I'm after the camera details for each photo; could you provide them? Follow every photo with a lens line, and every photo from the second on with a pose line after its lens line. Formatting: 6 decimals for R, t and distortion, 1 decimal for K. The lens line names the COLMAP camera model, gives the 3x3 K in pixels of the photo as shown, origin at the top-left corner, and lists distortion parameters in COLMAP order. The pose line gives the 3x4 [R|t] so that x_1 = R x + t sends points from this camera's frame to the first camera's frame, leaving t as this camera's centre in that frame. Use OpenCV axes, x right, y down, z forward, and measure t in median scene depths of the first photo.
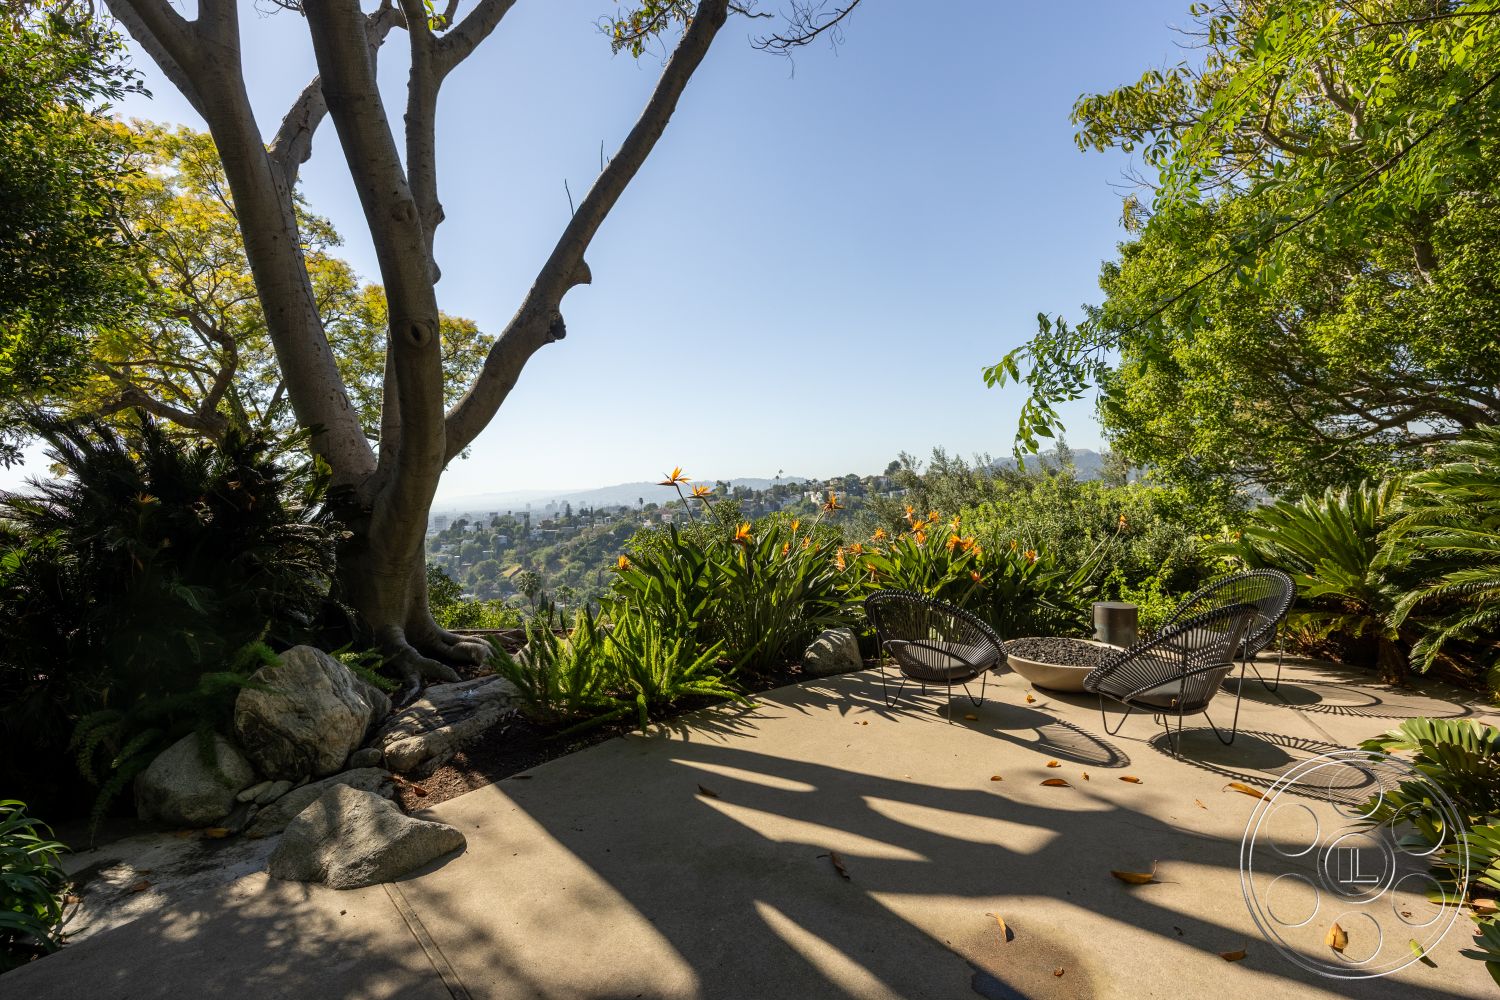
lens RADIAL K [[677.7, 0, 750.0], [0, 677.7, 500.0], [0, 0, 1]] dist [0.001585, 0.000605]
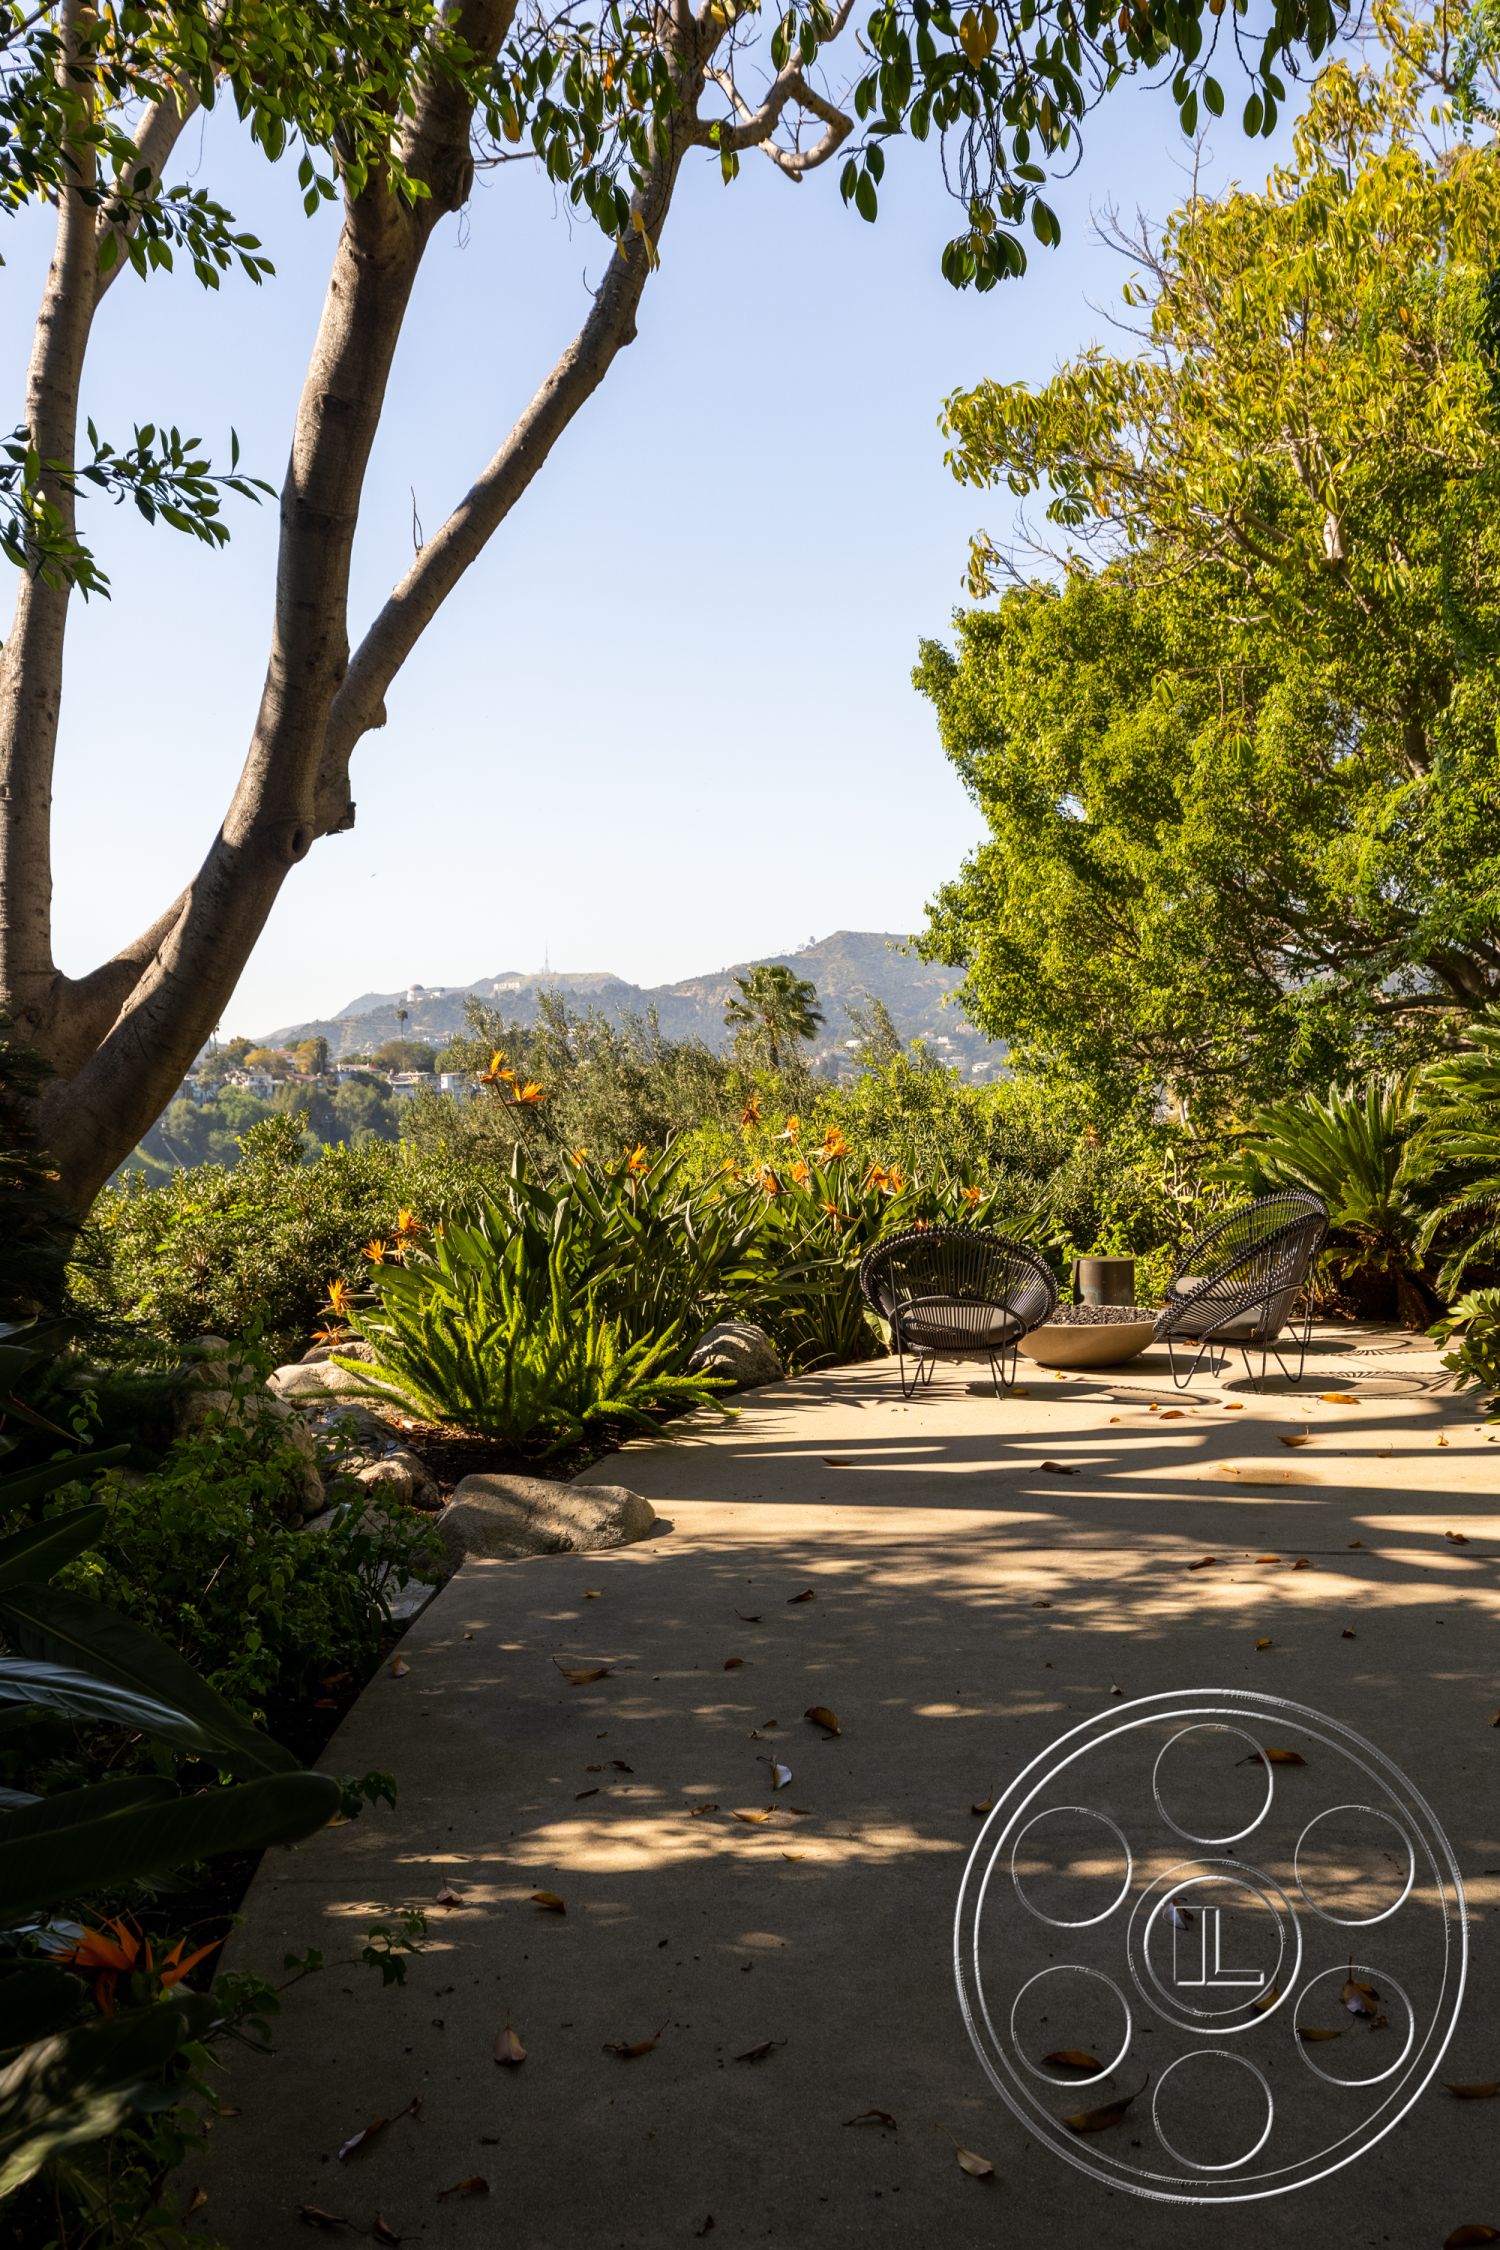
lens RADIAL K [[1904.5, 0, 750.0], [0, 1904.5, 1125.0], [0, 0, 1]] dist [0.001618, 0.003461]
pose [[0.890481, -0.016386, 0.454726, -0.771995], [0.015594, 0.999863, 0.005492, 0.005910], [-0.454754, 0.002200, 0.890614, -0.645481]]
